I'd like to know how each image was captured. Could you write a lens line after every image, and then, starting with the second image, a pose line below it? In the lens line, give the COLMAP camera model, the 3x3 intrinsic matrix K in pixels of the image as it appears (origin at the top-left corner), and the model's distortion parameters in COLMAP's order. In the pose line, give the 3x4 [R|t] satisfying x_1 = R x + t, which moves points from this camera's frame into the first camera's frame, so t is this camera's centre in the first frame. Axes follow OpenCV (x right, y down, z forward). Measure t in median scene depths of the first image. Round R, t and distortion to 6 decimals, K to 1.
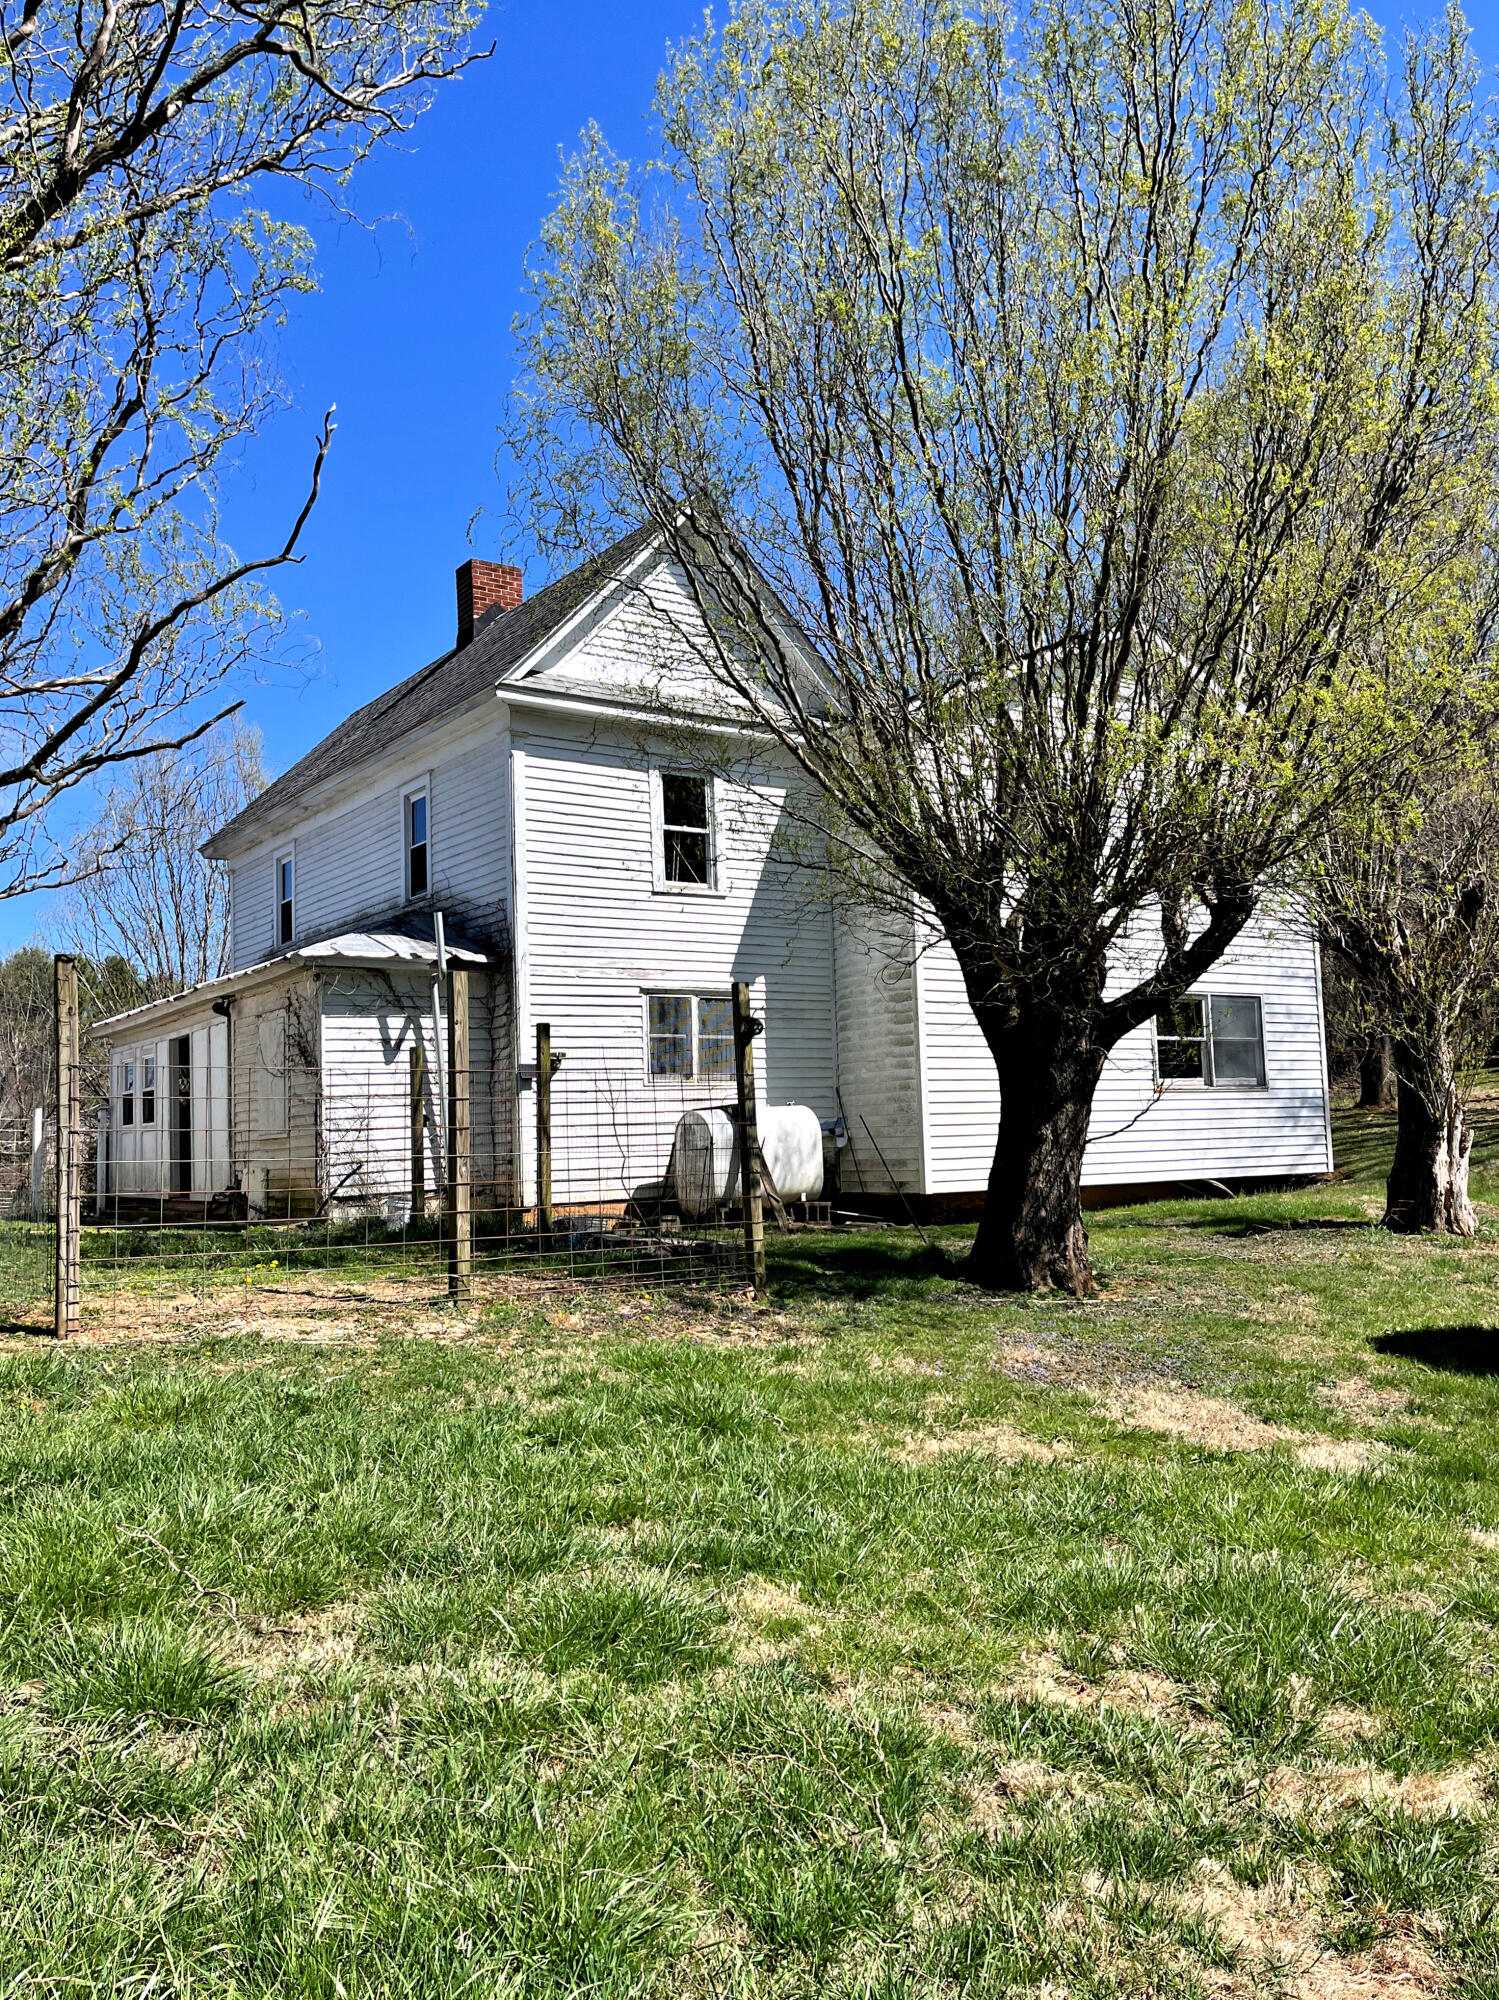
lens RADIAL K [[1562.3, 0, 749.5], [0, 1562.3, 1000.0], [0, 0, 1]] dist [0.083324, -0.117974]
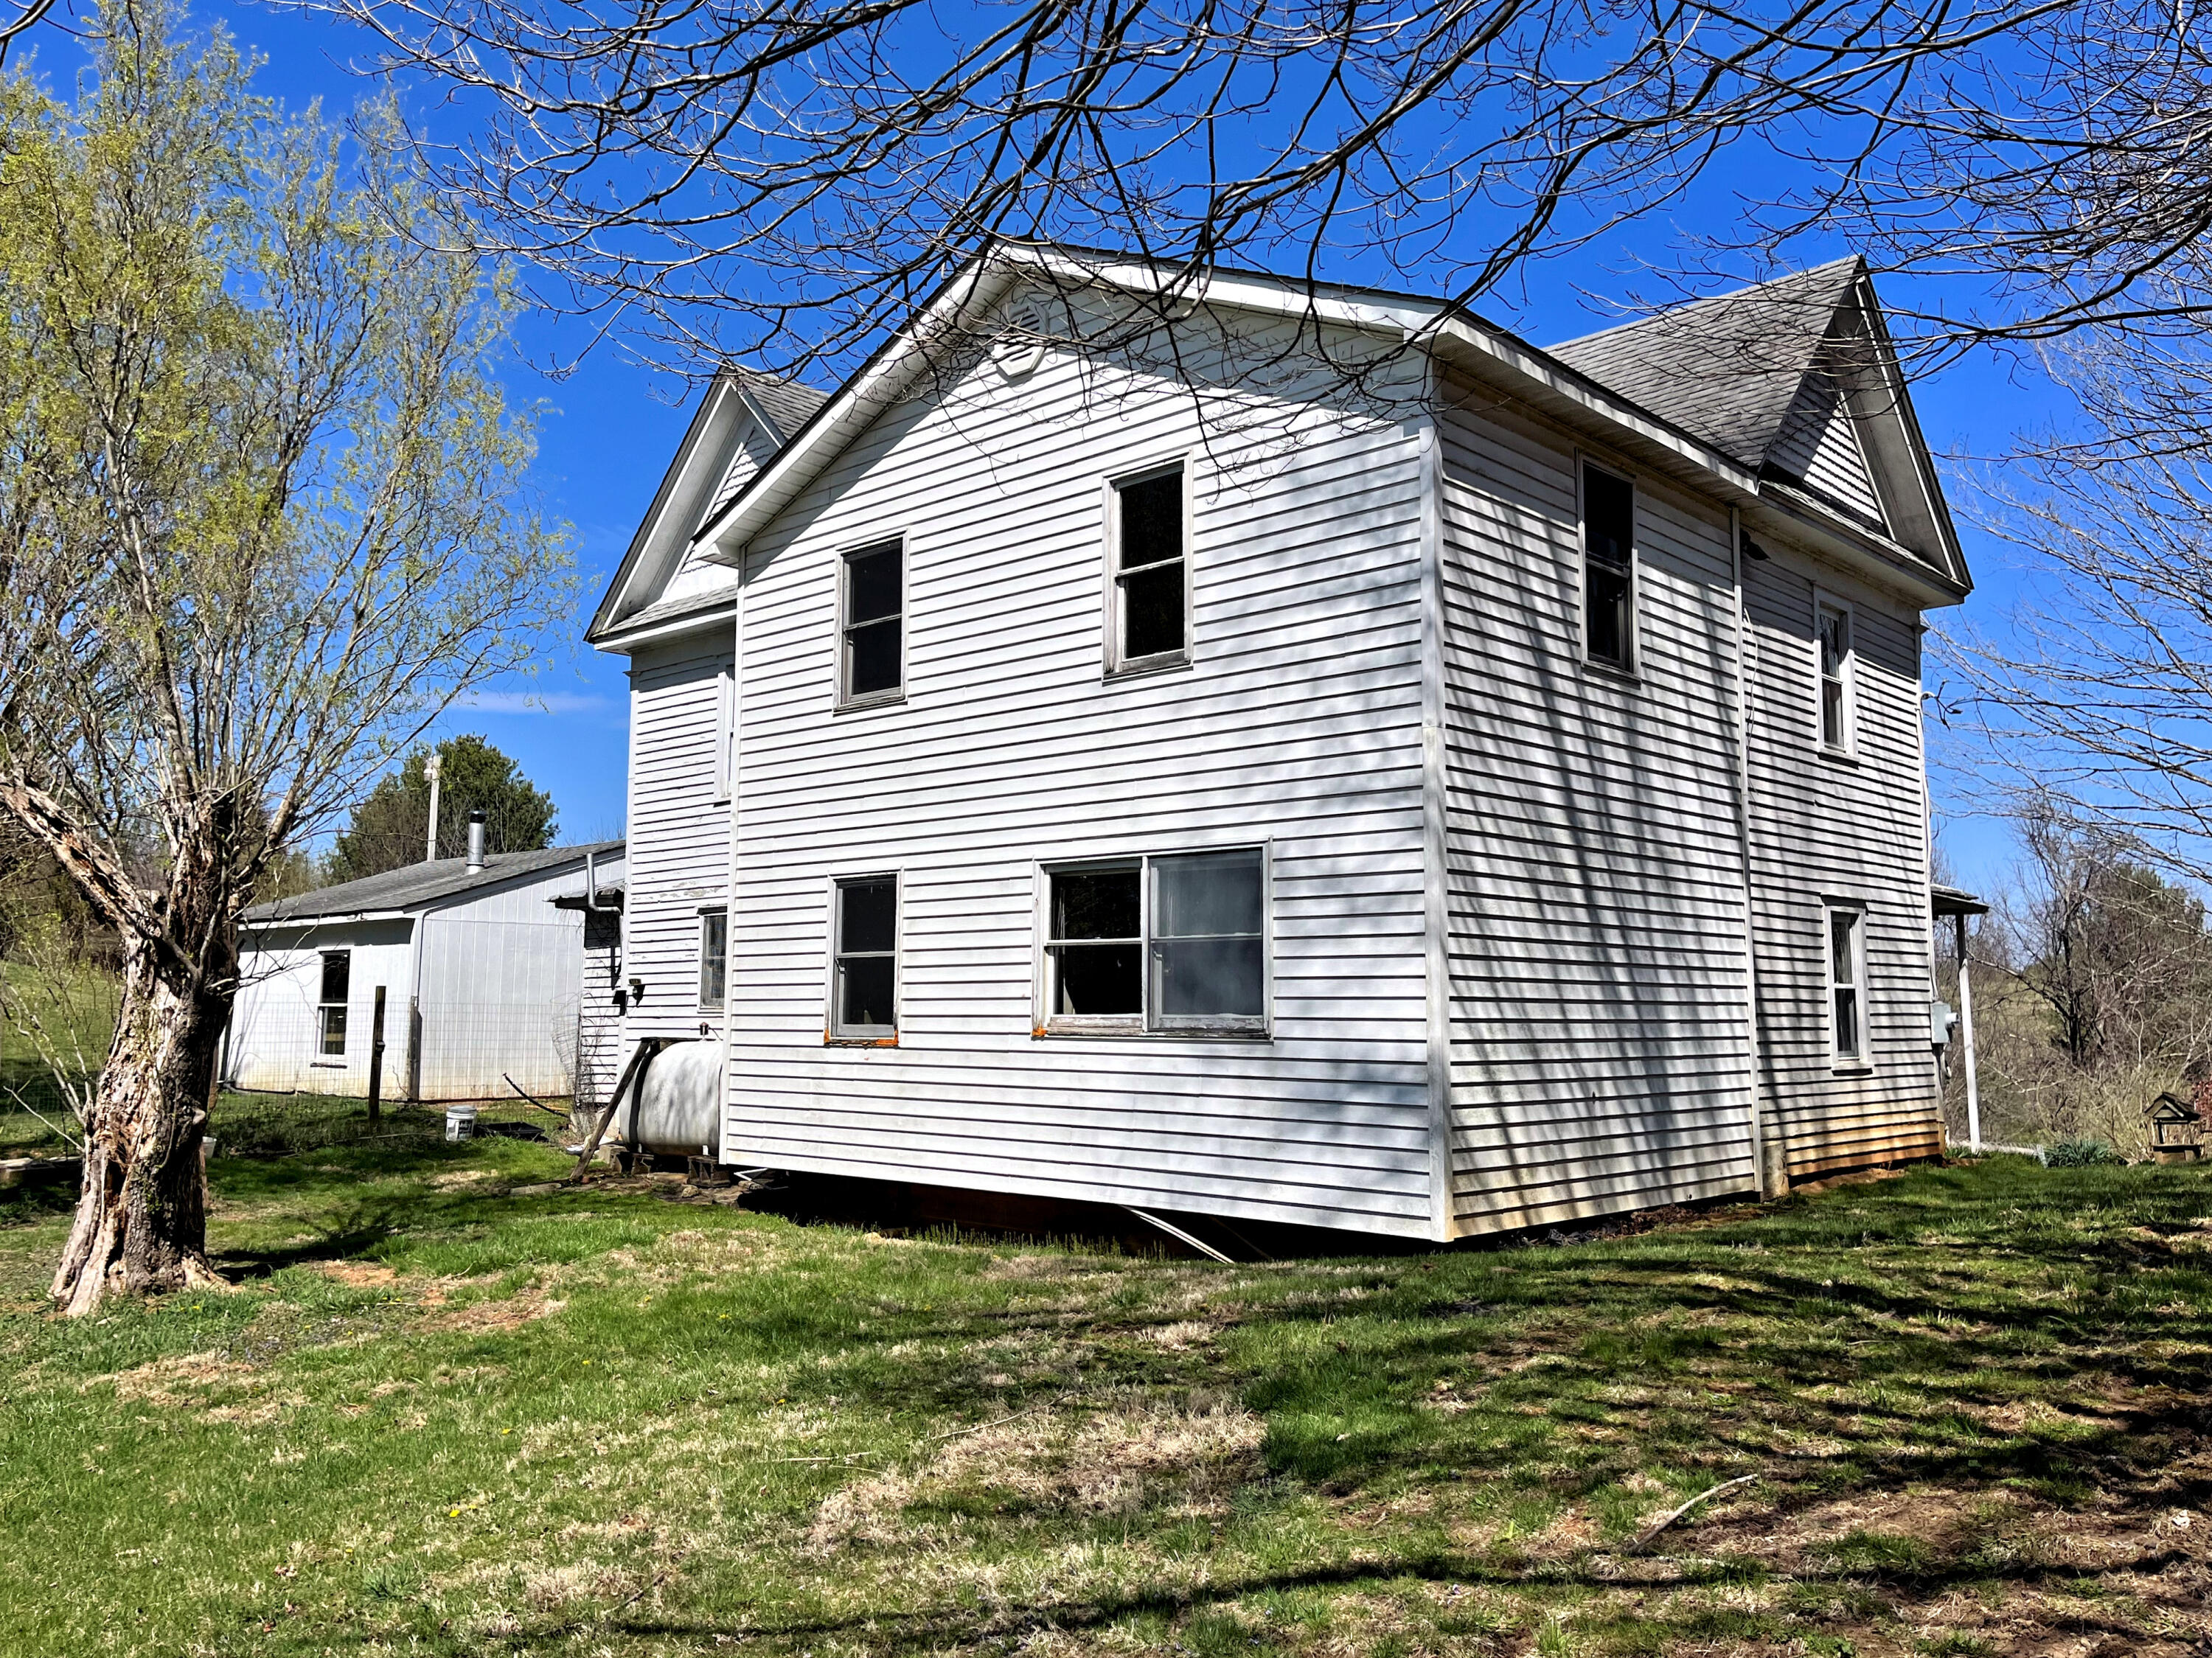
lens RADIAL K [[1727.8, 0, 1106.0], [0, 1727.8, 829.0], [0, 0, 1]] dist [0.083324, -0.117974]
pose [[0.197418, -0.068417, -0.977929, 1.017394], [0.080362, 0.995334, -0.053411, 0.020511], [0.977020, -0.068044, 0.201995, 1.035908]]
